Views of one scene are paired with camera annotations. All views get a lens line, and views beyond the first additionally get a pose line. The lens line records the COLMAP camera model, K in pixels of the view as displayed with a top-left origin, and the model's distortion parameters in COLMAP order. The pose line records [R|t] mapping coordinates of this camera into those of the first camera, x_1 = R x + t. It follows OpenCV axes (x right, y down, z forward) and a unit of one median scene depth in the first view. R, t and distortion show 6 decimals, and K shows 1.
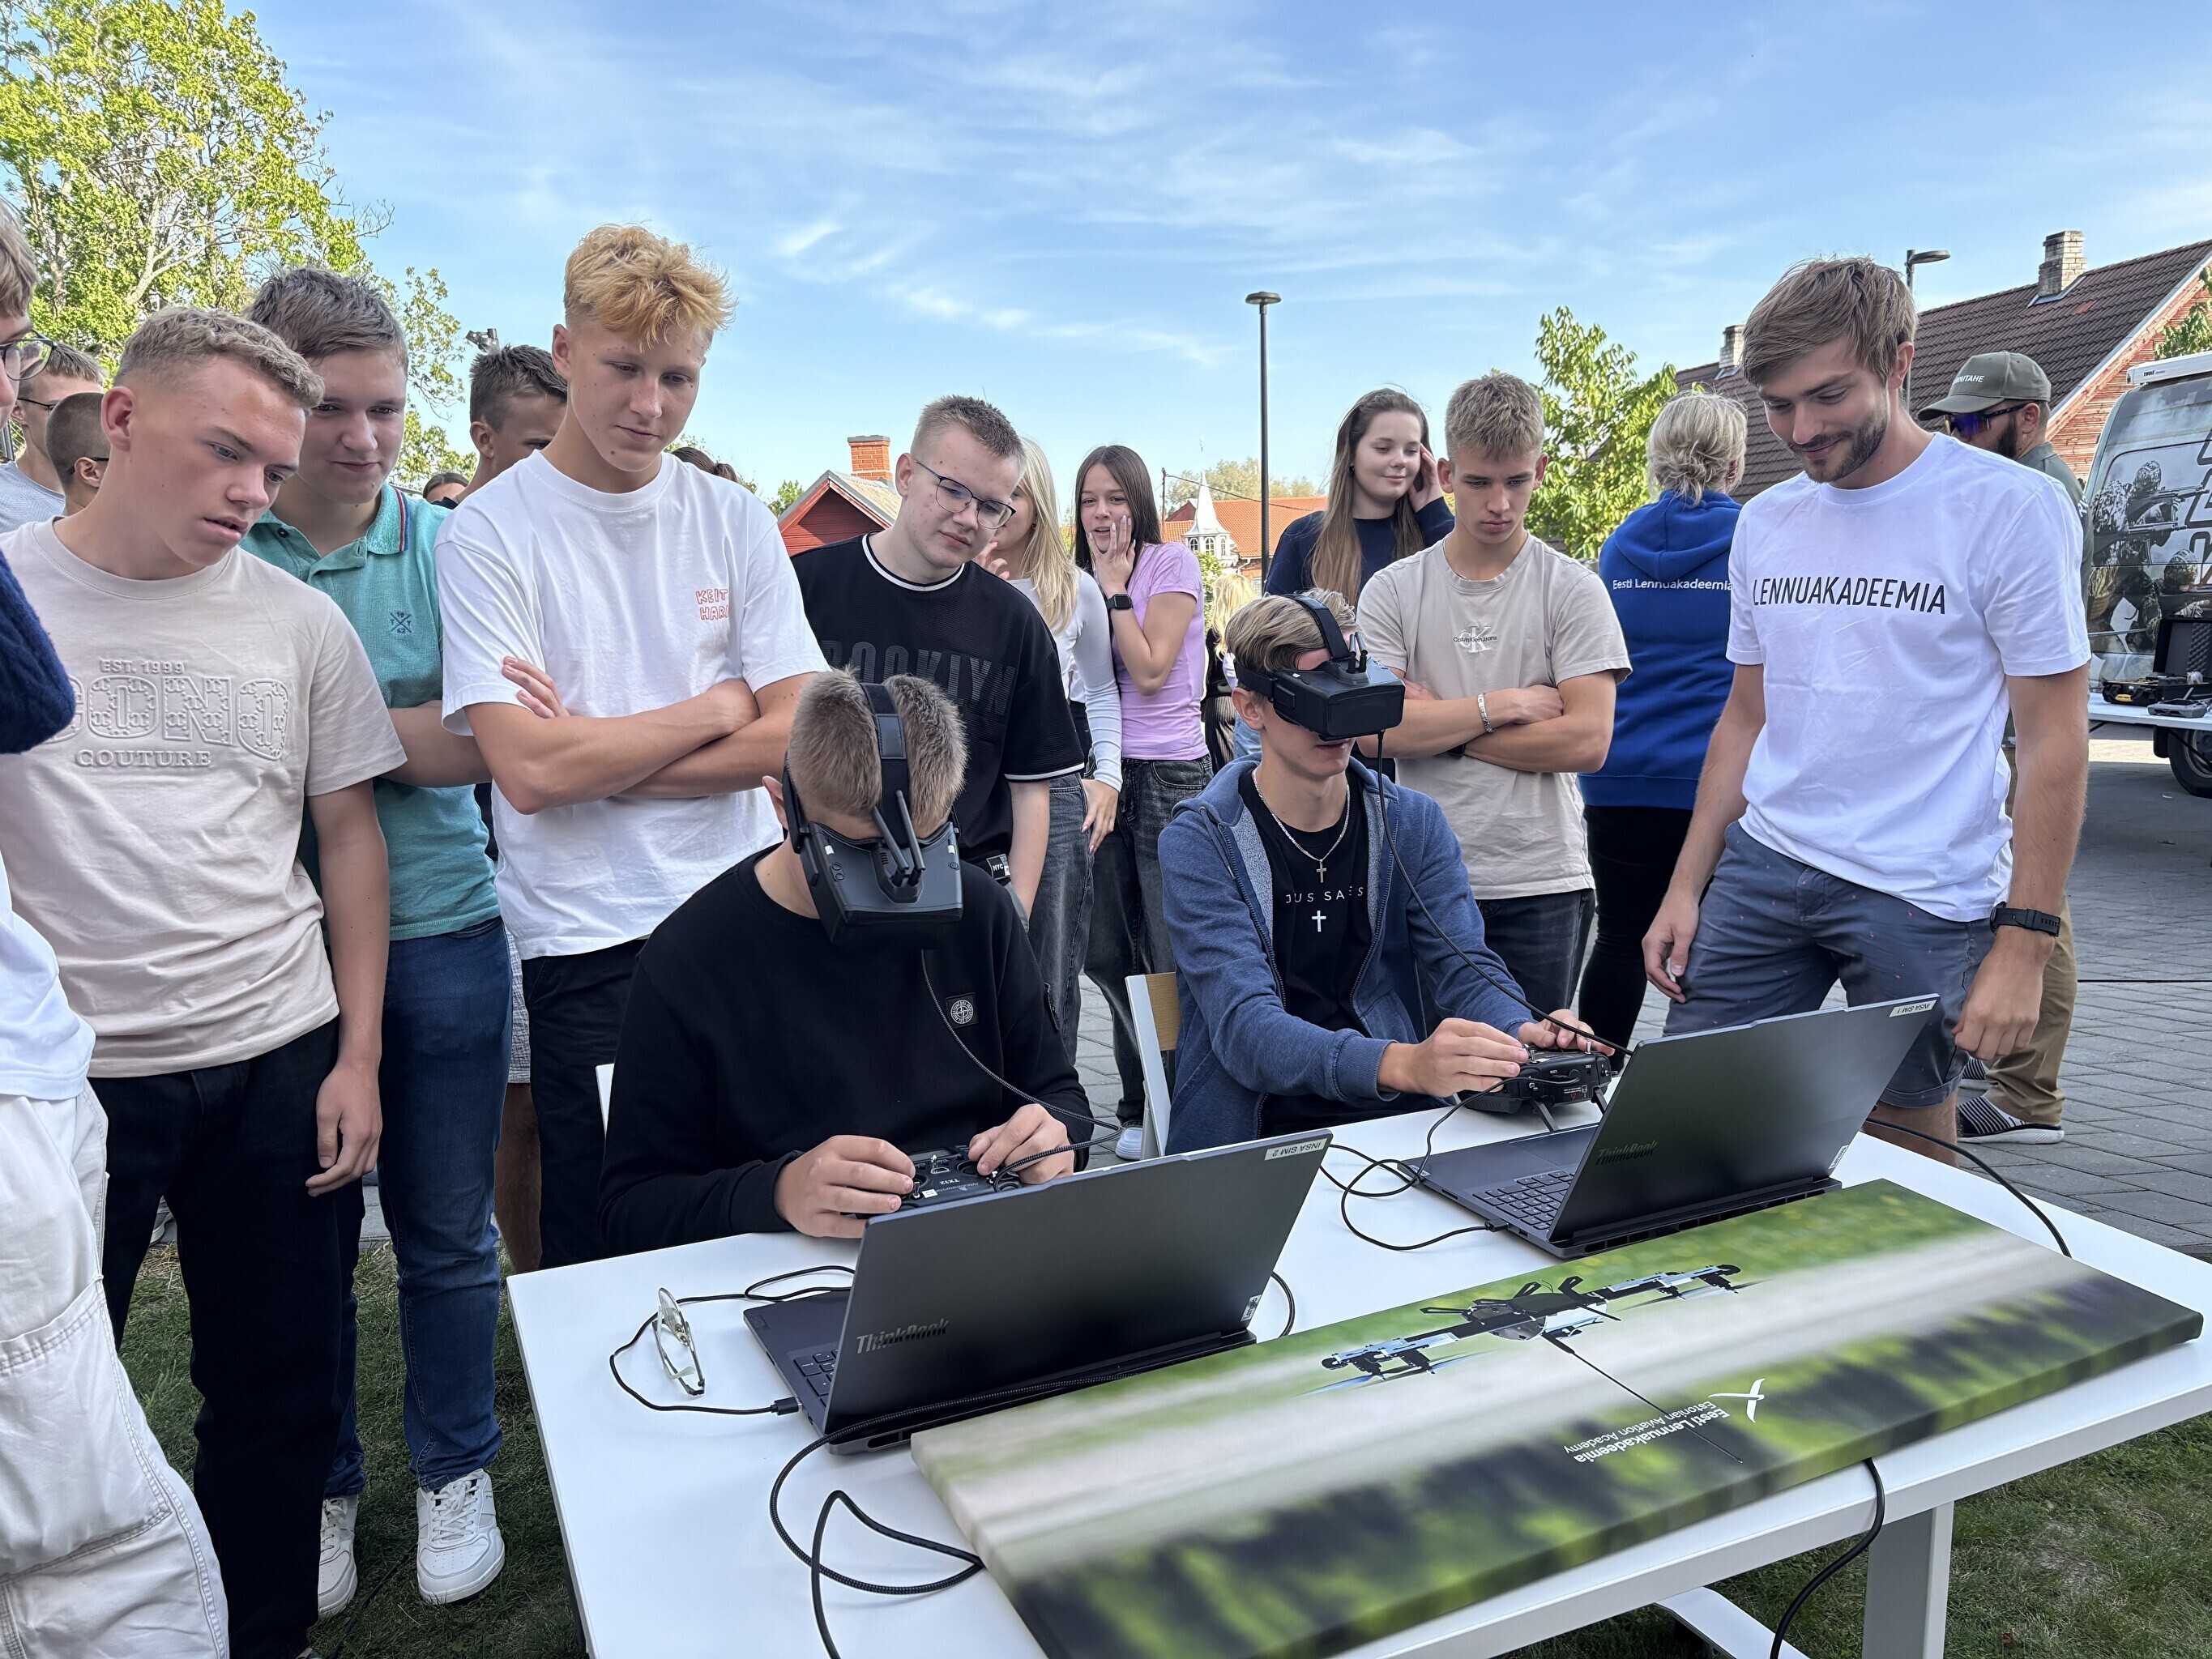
lens RADIAL K [[1589.2, 0, 1199.7], [0, 1589.2, 830.9], [0, 0, 1]] dist [0.054912, -0.061527]
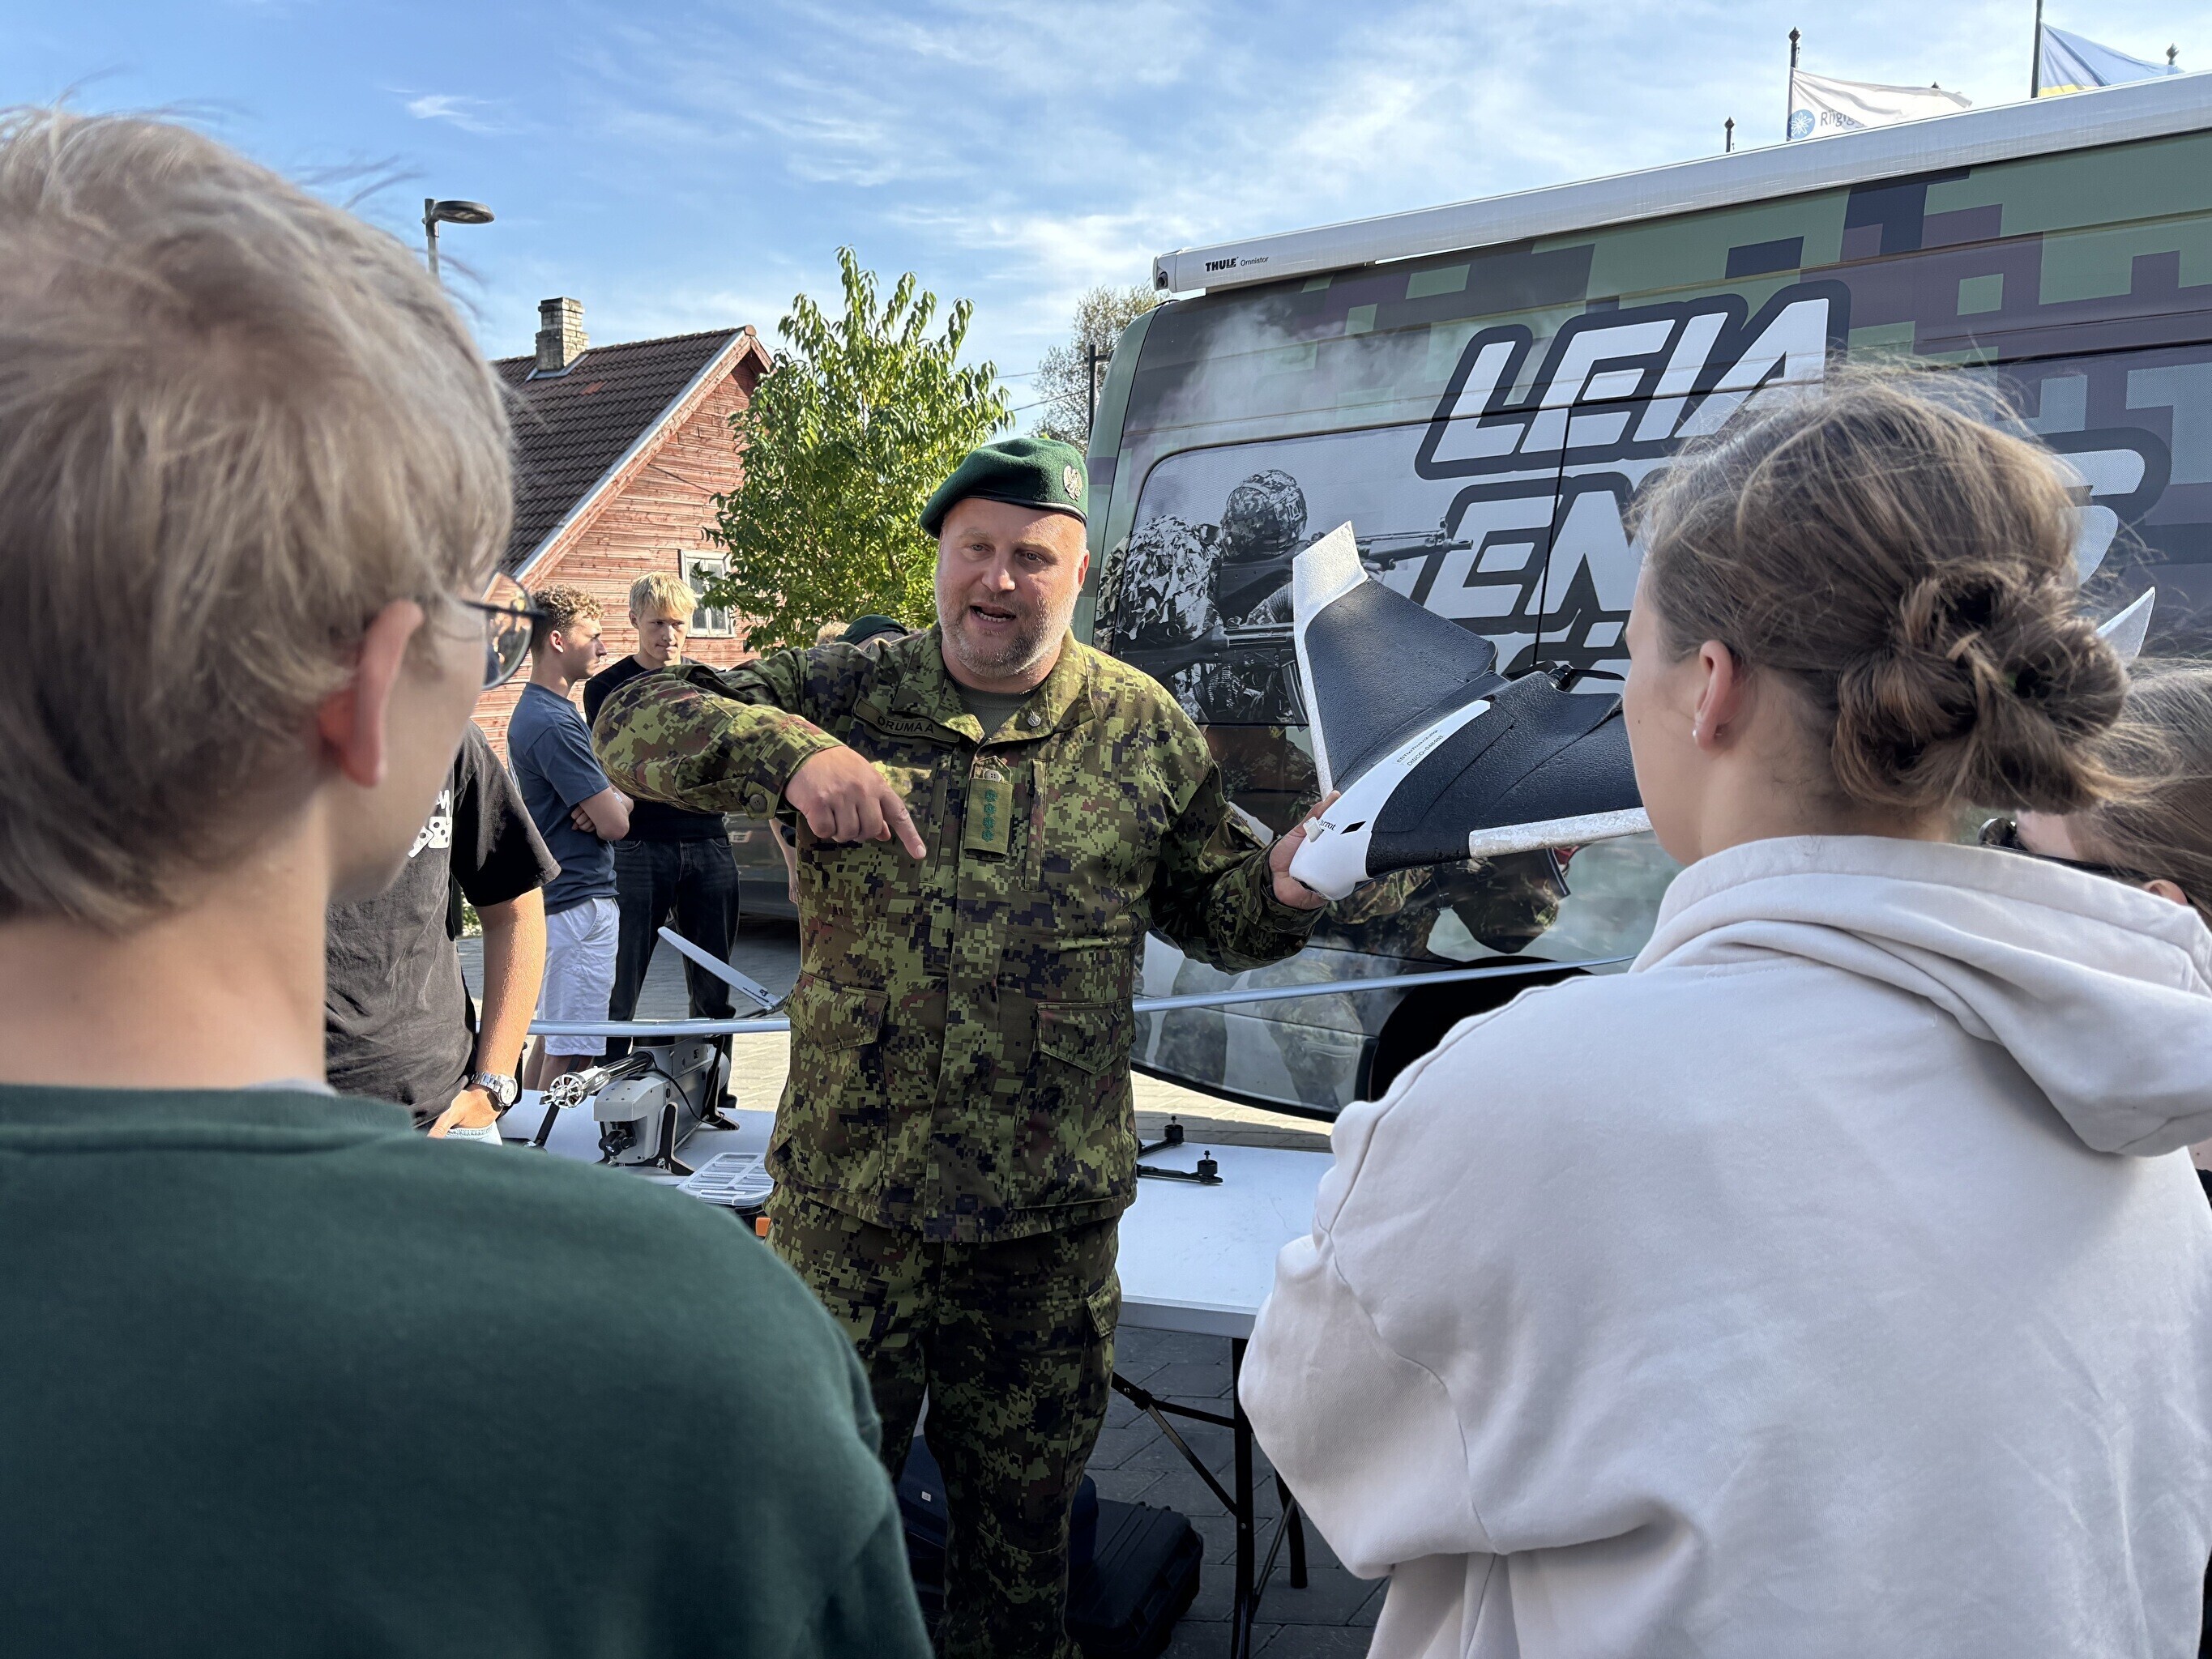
lens RADIAL K [[1681.7, 0, 1056.9], [0, 1681.7, 768.8], [0, 0, 1]] dist [0.006587, 0.000605]
pose [[0.690276, -0.008740, 0.723494, 2.302279], [0.090393, 0.993135, -0.074245, -1.193775], [-0.717878, 0.116648, 0.686327, 7.013967]]
